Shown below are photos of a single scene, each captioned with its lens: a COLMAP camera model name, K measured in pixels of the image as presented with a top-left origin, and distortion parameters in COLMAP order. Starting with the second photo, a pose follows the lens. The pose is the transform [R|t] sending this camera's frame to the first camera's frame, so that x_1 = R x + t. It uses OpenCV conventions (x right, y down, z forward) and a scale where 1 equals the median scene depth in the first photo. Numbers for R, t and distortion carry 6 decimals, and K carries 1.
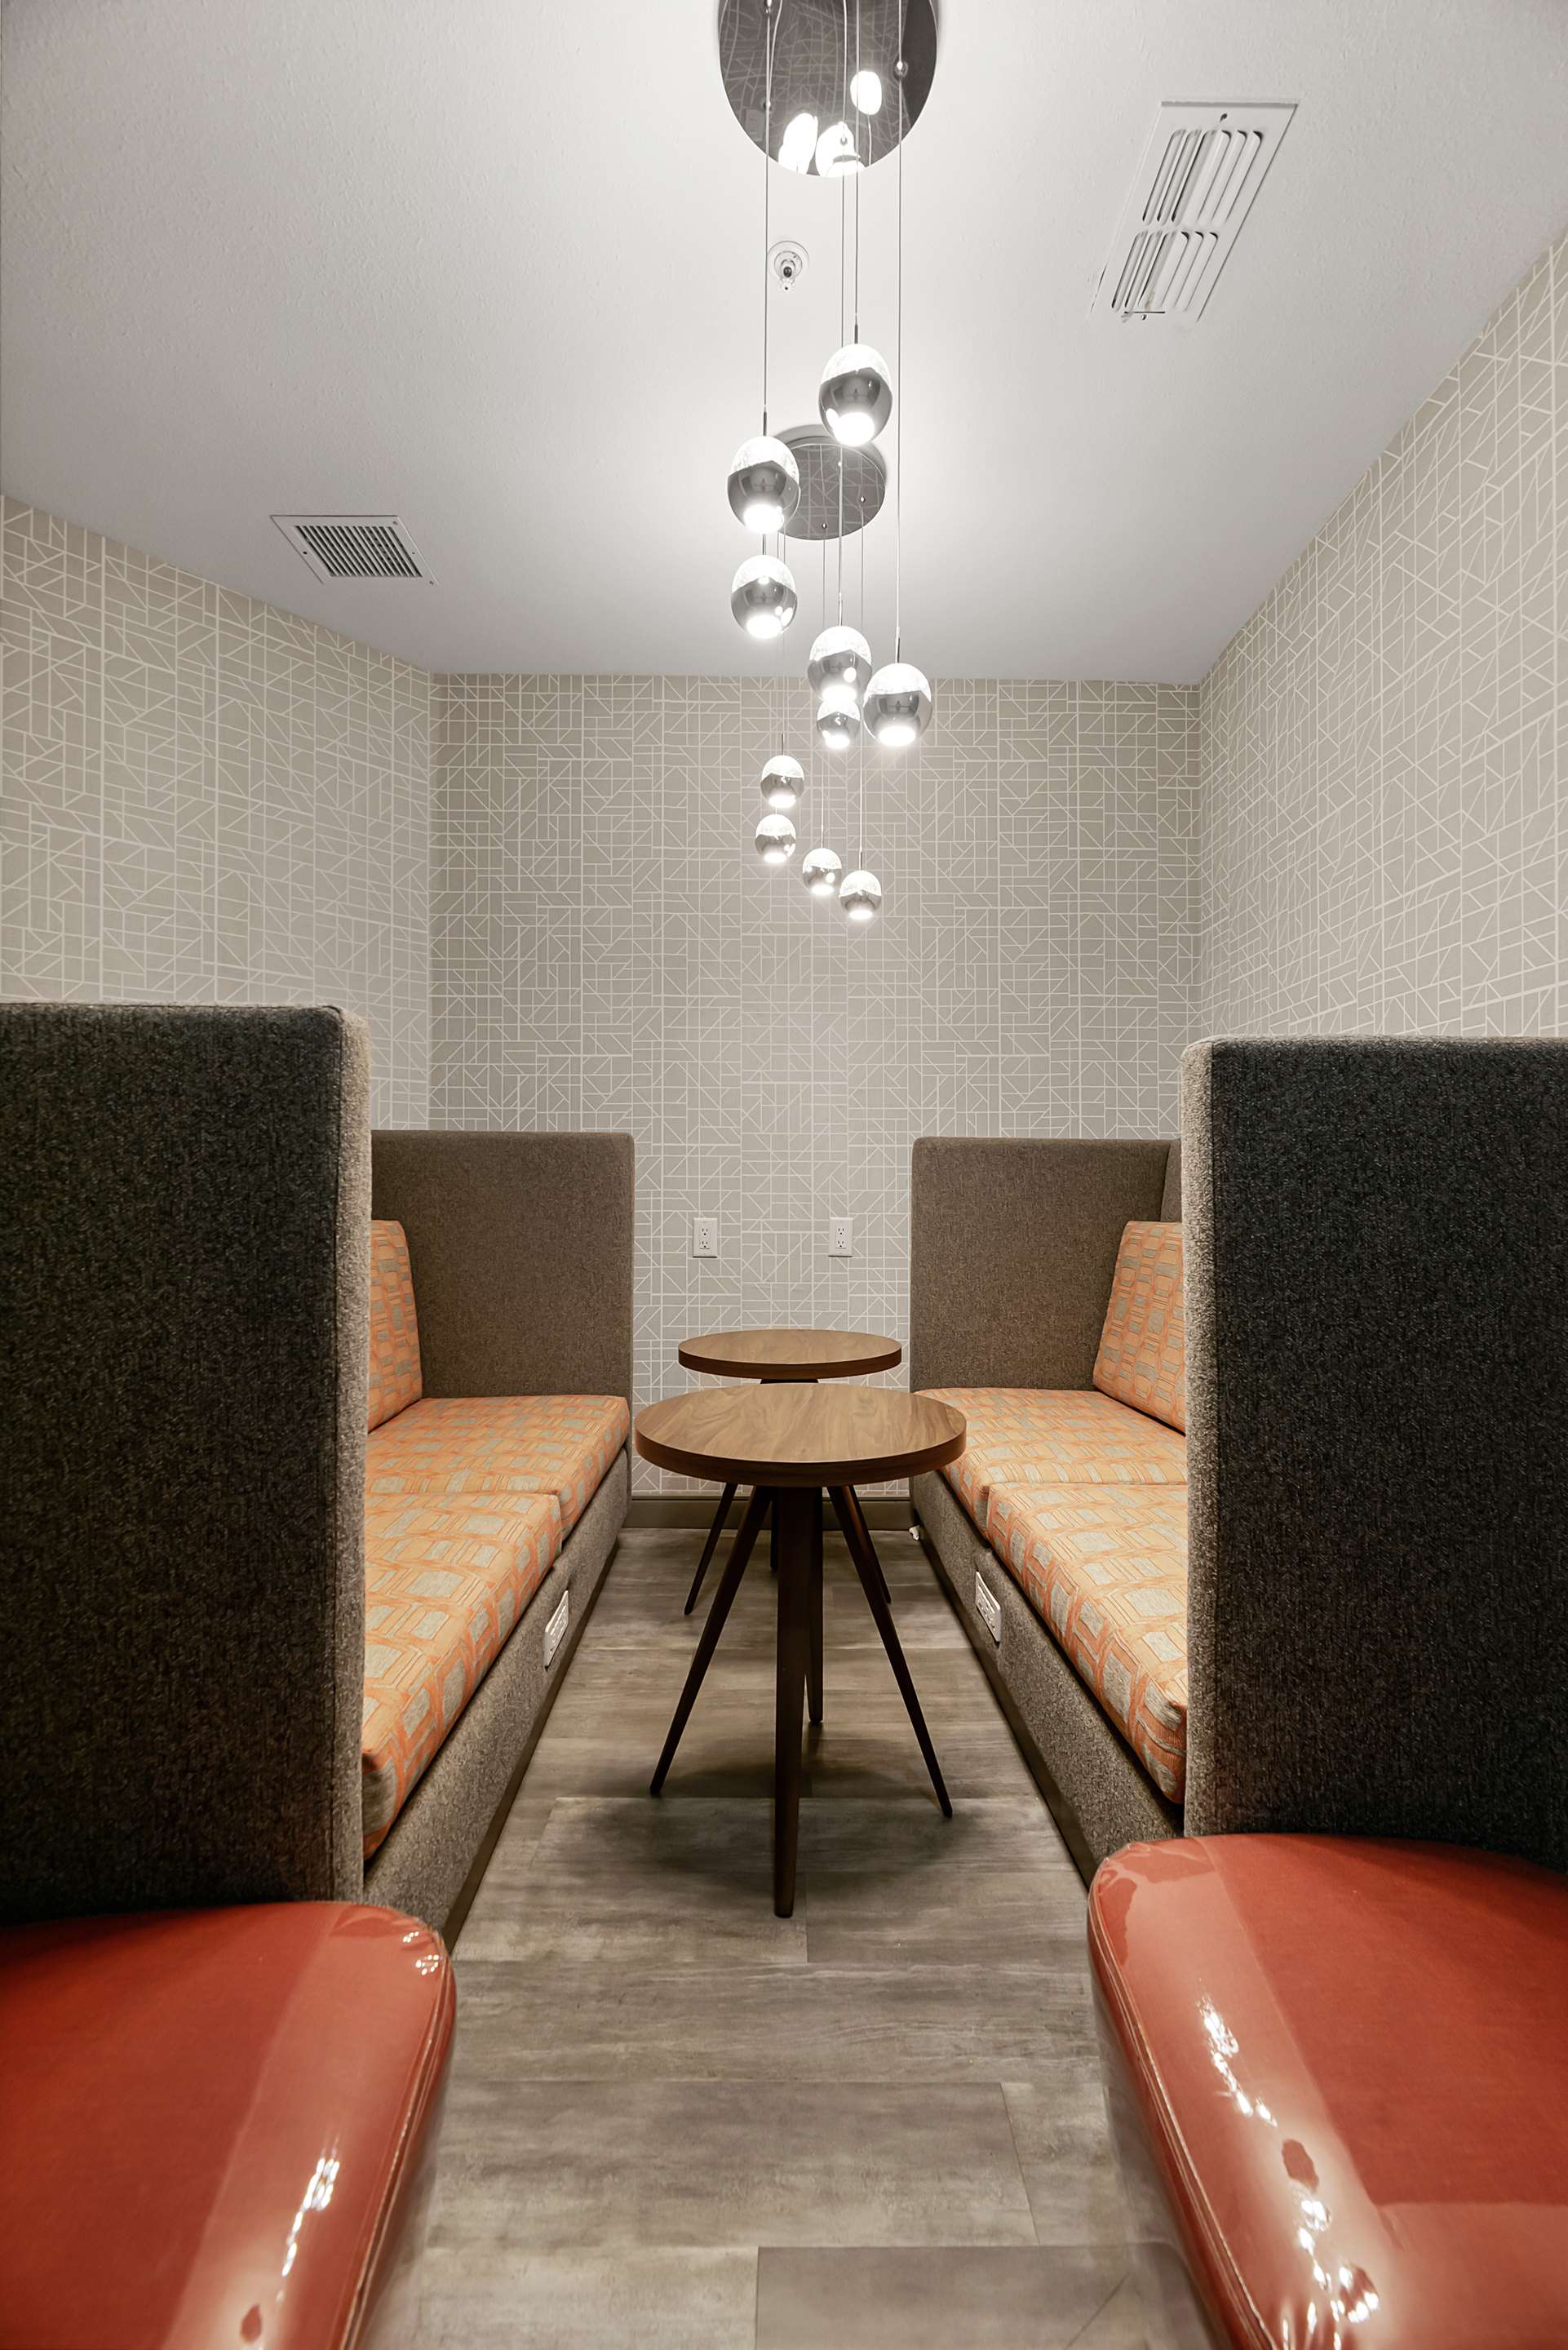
lens RADIAL K [[968.4, 0, 779.1], [0, 968.4, 1179.9], [0, 0, 1]] dist [-0.003497, 0.000066]
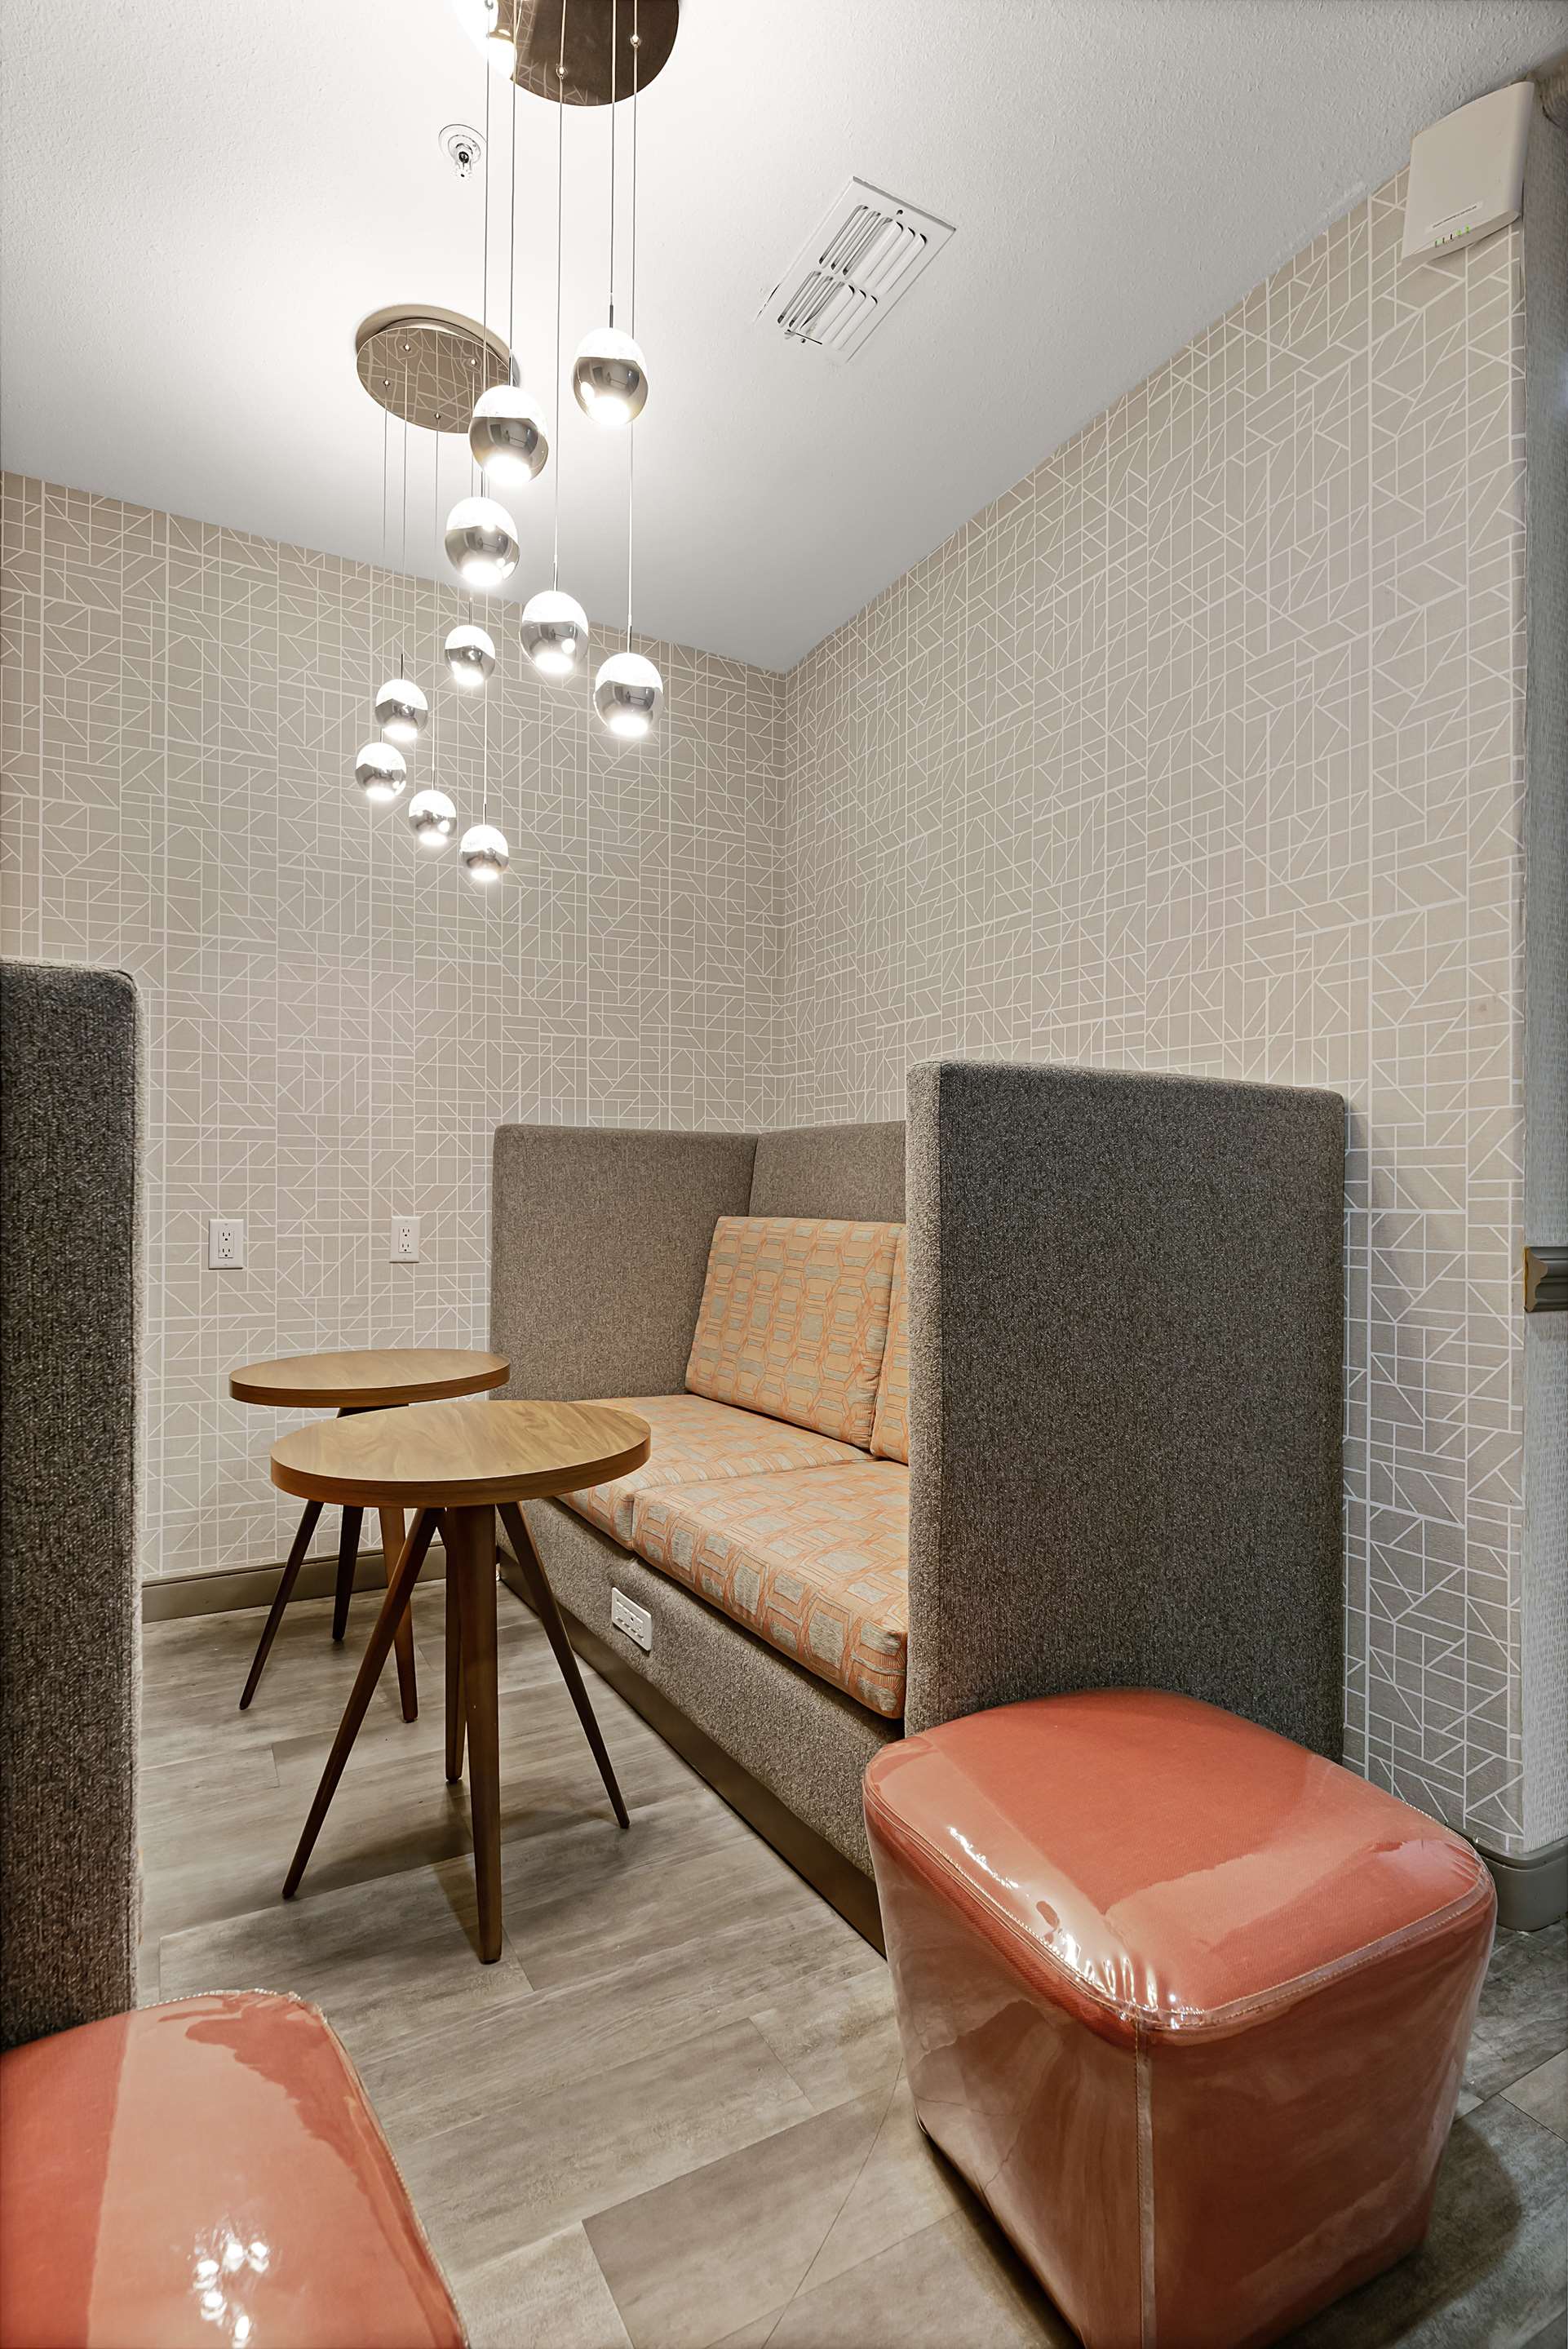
lens RADIAL K [[1175.1, 0, 786.6], [0, 1175.1, 1183.8], [0, 0, 1]] dist [-0.004542, 0.000863]
pose [[0.874746, 0.001808, 0.484578, -0.262936], [-0.007581, 0.999922, 0.009954, -0.004399], [-0.484522, -0.012381, 0.874691, -0.107833]]
